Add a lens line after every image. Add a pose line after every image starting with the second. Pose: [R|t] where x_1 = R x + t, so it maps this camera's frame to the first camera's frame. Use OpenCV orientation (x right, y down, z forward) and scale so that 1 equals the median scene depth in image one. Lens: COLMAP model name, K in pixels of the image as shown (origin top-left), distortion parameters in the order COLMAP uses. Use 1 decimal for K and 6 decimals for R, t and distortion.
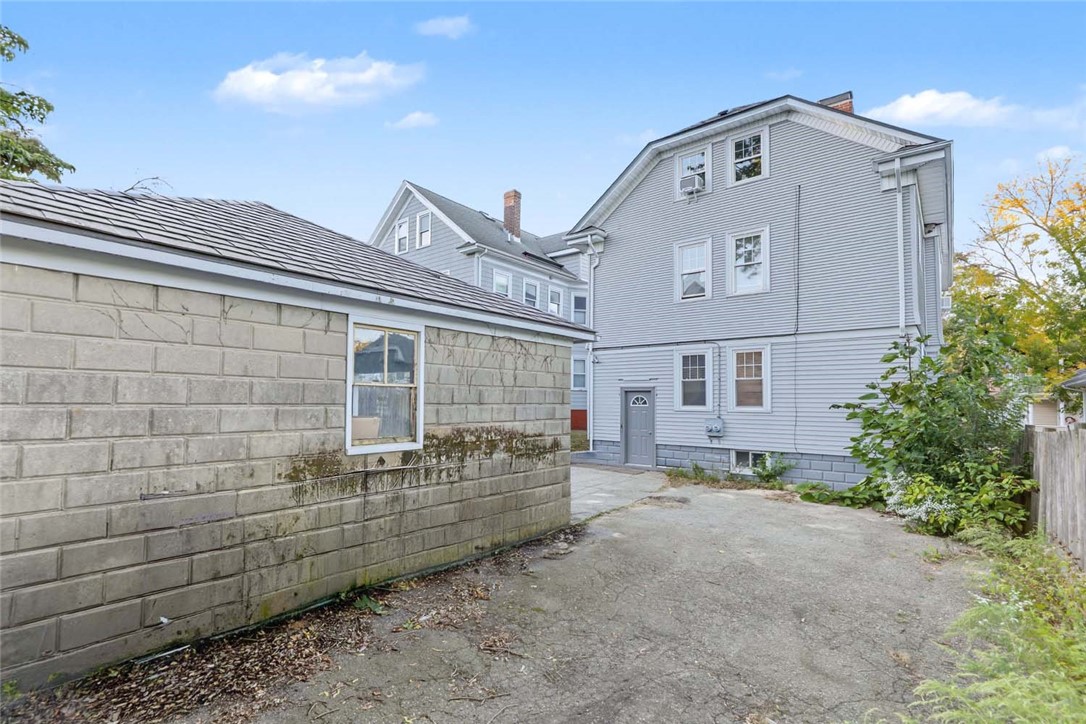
lens RADIAL K [[496.5, 0, 538.2], [0, 496.5, 379.2], [0, 0, 1]] dist [0.008330, -0.000129]
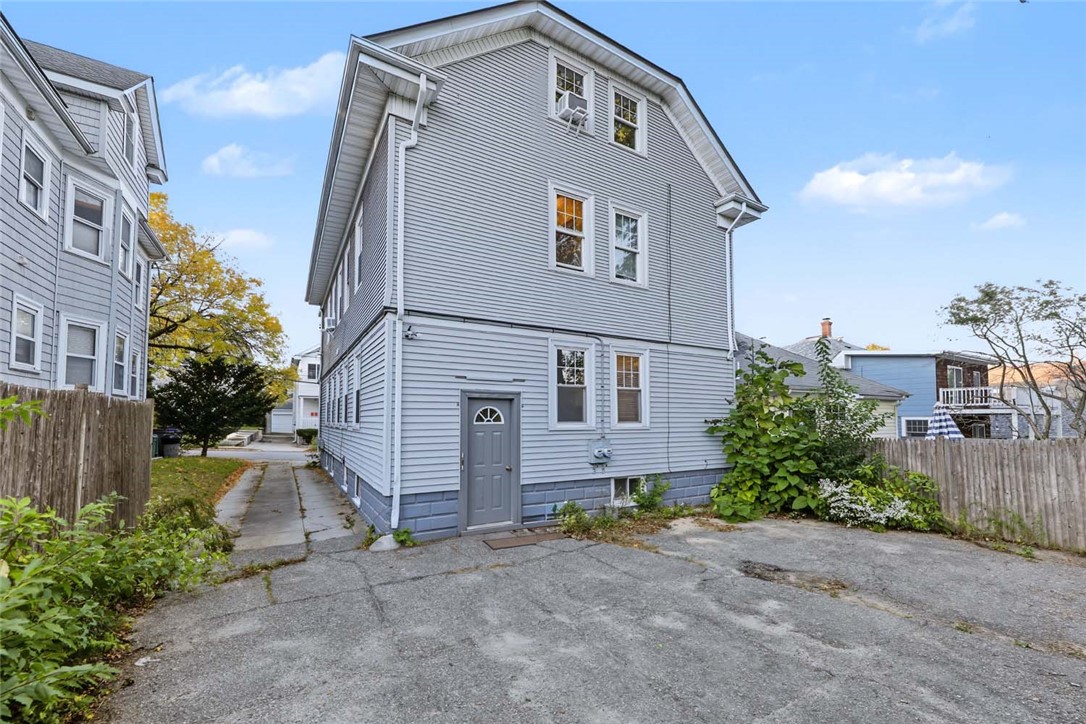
lens RADIAL K [[437.1, 0, 541.7], [0, 437.1, 402.6], [0, 0, 1]] dist [0.000797, 0.000017]
pose [[0.344906, 0.026785, 0.938255, -0.287447], [-0.041178, 0.999062, -0.013384, 0.036424], [-0.937733, -0.034020, 0.345686, 0.846182]]
